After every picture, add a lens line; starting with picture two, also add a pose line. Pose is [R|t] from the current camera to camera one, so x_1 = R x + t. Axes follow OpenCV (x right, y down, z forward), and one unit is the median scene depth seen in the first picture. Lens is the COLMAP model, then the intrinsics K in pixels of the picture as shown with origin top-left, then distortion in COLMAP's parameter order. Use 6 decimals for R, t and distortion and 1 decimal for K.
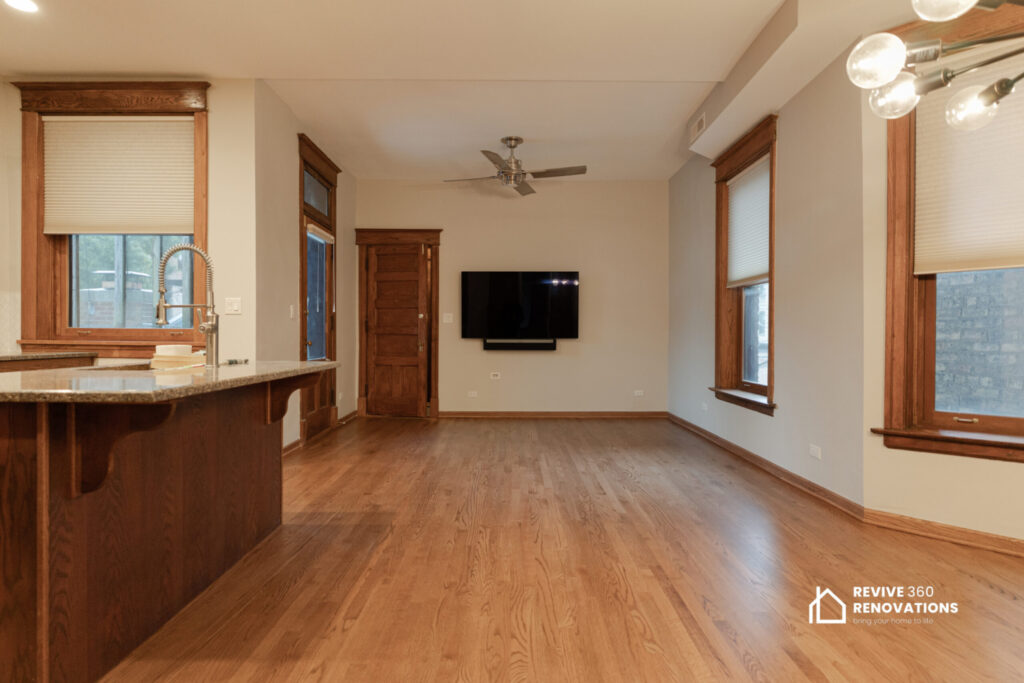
lens RADIAL K [[556.9, 0, 506.0], [0, 556.9, 342.0], [0, 0, 1]] dist [0.005299, 0.000505]
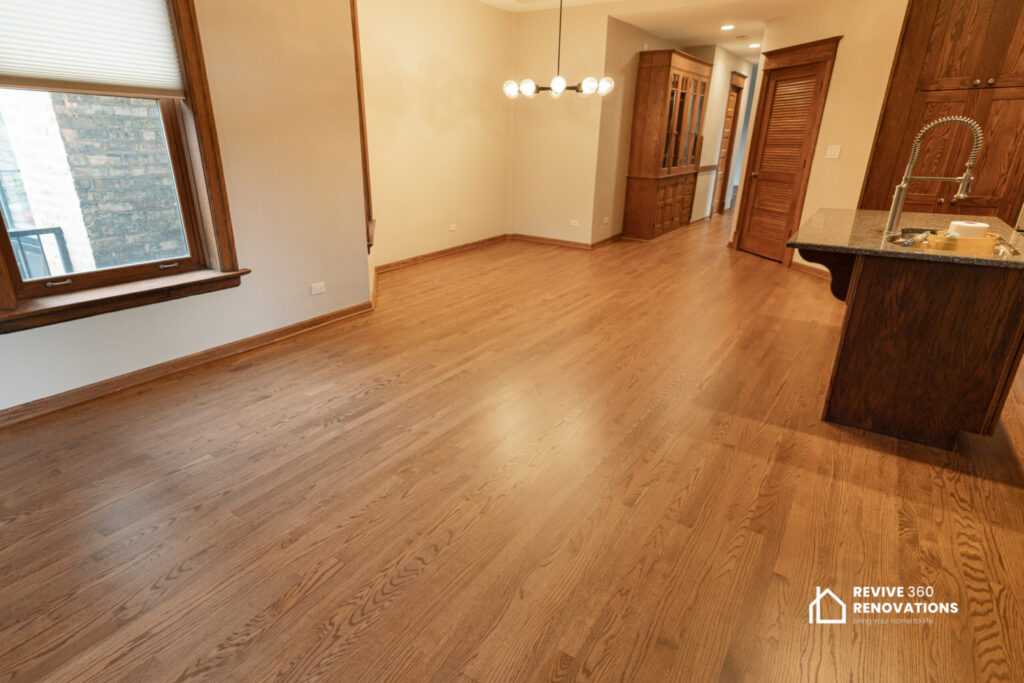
lens RADIAL K [[556.9, 0, 516.1], [0, 556.9, 351.8], [0, 0, 1]] dist [0.005299, 0.000505]
pose [[-0.849303, -0.209177, 0.484696, -0.363894], [-0.014897, 0.927278, 0.374077, -0.112395], [-0.527696, 0.310484, -0.790656, 1.803350]]
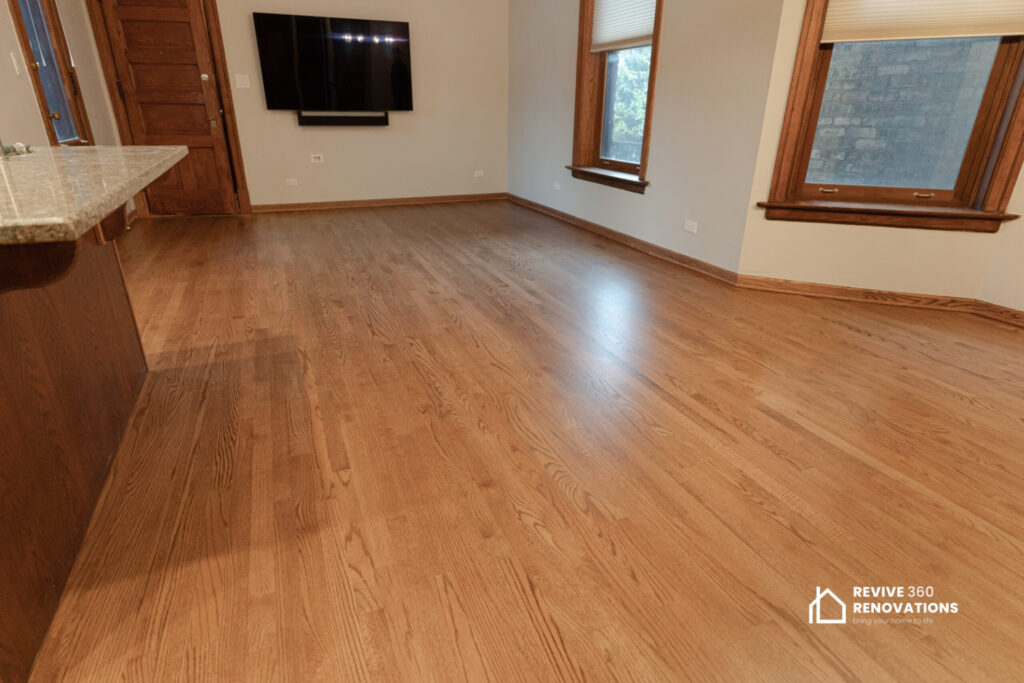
lens RADIAL K [[556.9, 0, 508.7], [0, 556.9, 344.8], [0, 0, 1]] dist [0.005299, 0.000505]
pose [[0.922542, -0.145865, 0.357266, -0.194552], [-0.001363, 0.924572, 0.381004, -0.001171], [-0.385894, -0.351979, 0.852758, 0.149728]]
